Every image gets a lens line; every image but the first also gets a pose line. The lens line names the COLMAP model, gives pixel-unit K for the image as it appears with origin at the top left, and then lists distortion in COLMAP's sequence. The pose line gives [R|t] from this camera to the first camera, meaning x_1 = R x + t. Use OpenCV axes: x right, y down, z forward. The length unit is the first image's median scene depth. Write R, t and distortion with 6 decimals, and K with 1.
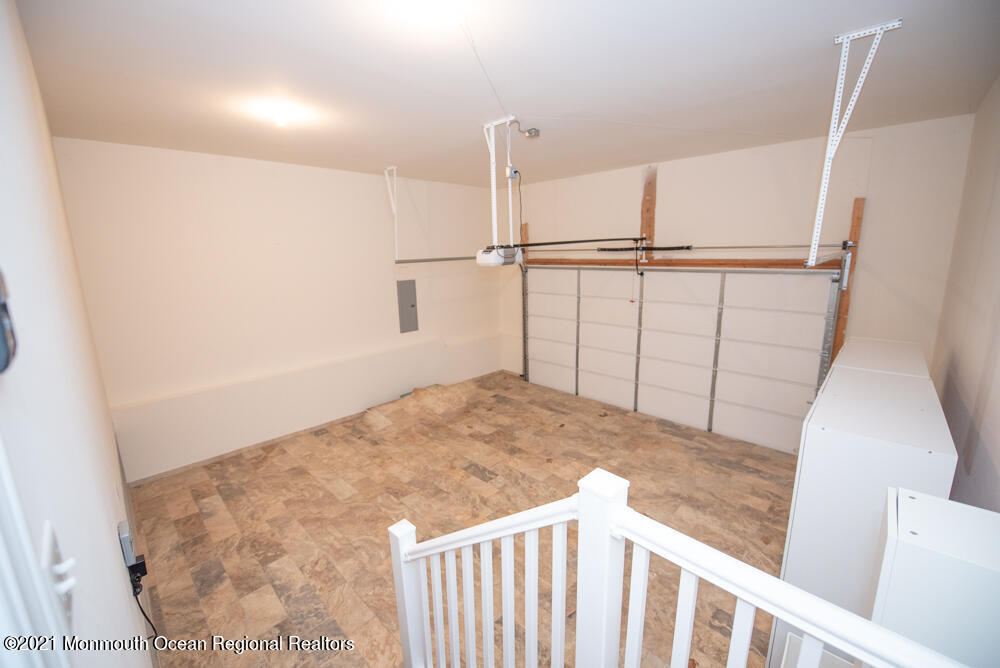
lens RADIAL K [[401.2, 0, 498.2], [0, 401.2, 333.7], [0, 0, 1]] dist [-0.014908, -0.000538]
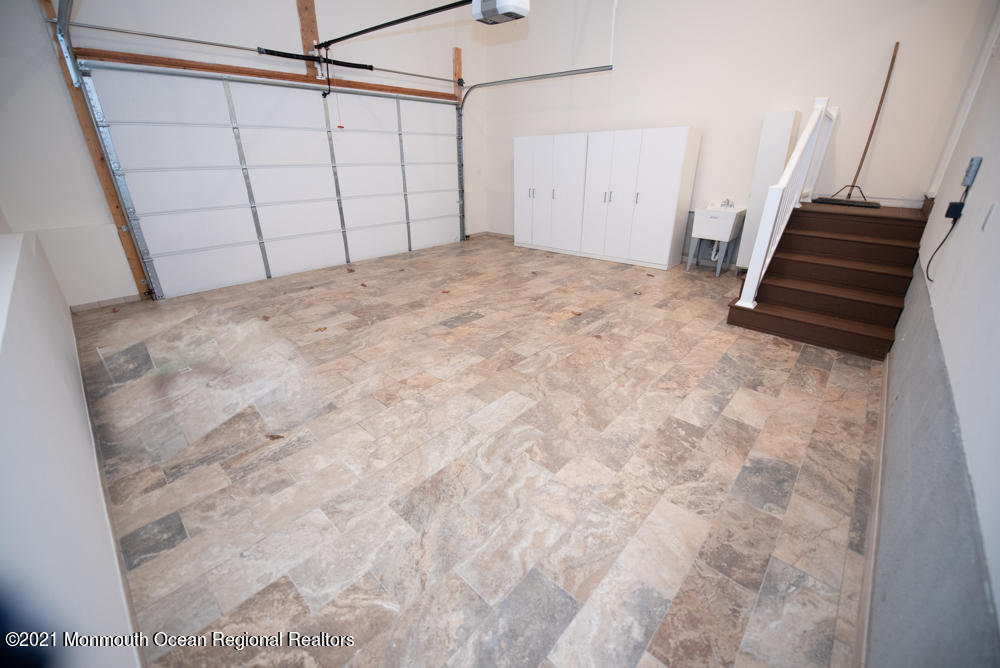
lens RADIAL K [[401.2, 0, 497.4], [0, 401.2, 329.0], [0, 0, 1]] dist [-0.014908, -0.000538]
pose [[-0.022226, -0.378505, 0.925332, -0.883869], [0.203120, 0.904547, 0.374882, 0.083492], [-0.978902, 0.196286, 0.056777, 0.982882]]
